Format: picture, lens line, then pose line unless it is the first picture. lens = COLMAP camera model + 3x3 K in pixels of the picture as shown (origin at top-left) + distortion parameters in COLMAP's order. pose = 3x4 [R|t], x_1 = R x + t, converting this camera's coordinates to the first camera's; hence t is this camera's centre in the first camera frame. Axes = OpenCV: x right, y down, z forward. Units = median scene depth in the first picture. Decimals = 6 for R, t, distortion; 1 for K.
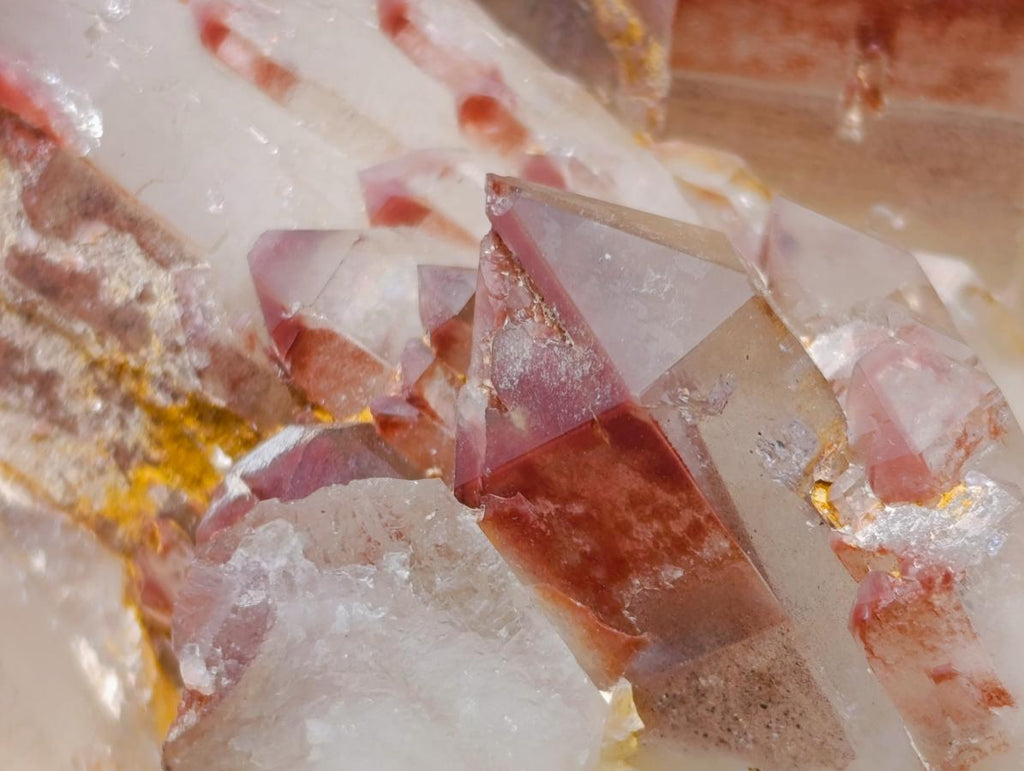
lens RADIAL K [[2940.8, 0, 512.0], [0, 2940.8, 385.5], [0, 0, 1]] dist [0.315437, -1.258245]
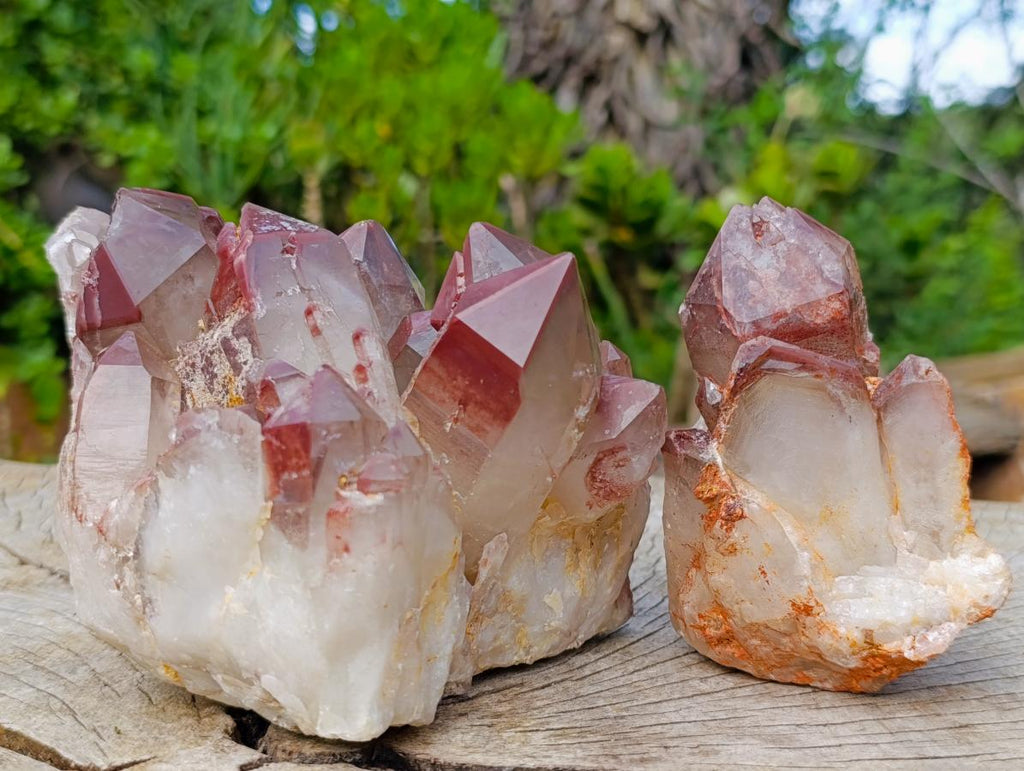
lens RADIAL K [[1475.8, 0, 512.0], [0, 1475.8, 385.5], [0, 0, 1]] dist [0.337242, -1.749947]
pose [[0.834701, 0.491156, -0.249080, 0.572356], [-0.538303, 0.823122, -0.180831, 0.136100], [0.116207, 0.285021, 0.951451, -0.582392]]
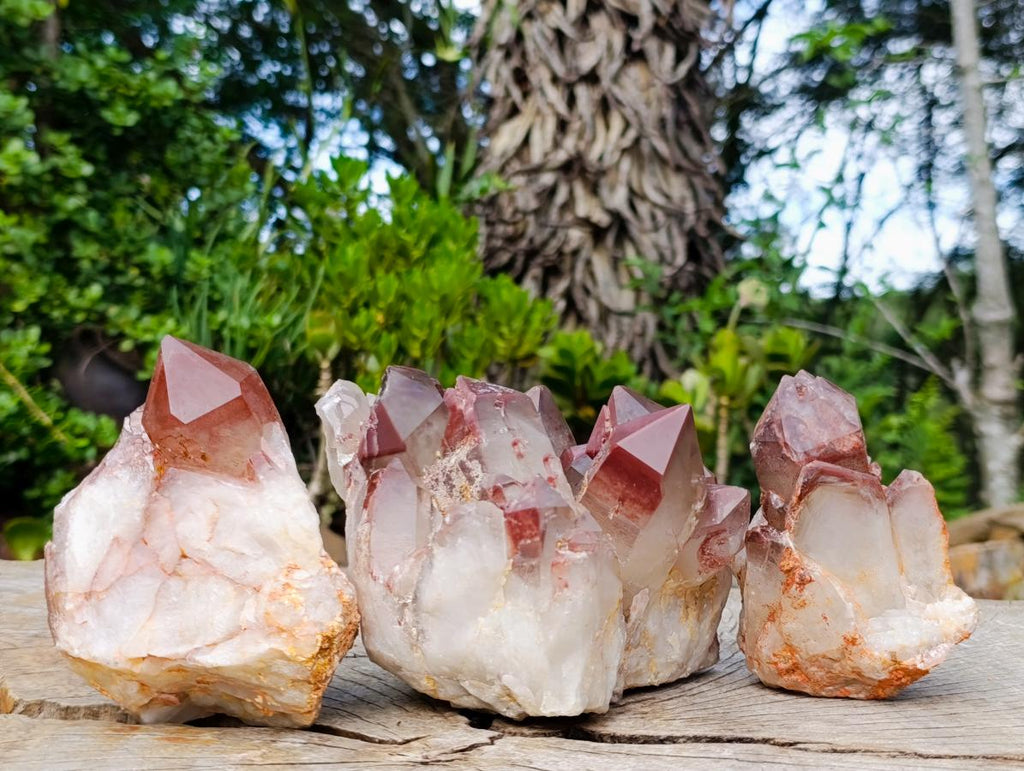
lens RADIAL K [[1472.6, 0, 512.3], [0, 1472.6, 353.2], [0, 0, 1]] dist [0.440442, -1.815601]
pose [[0.847001, 0.447834, -0.286417, 0.589168], [-0.524842, 0.790074, -0.316740, 0.601811], [0.084444, 0.418603, 0.904235, -1.476407]]
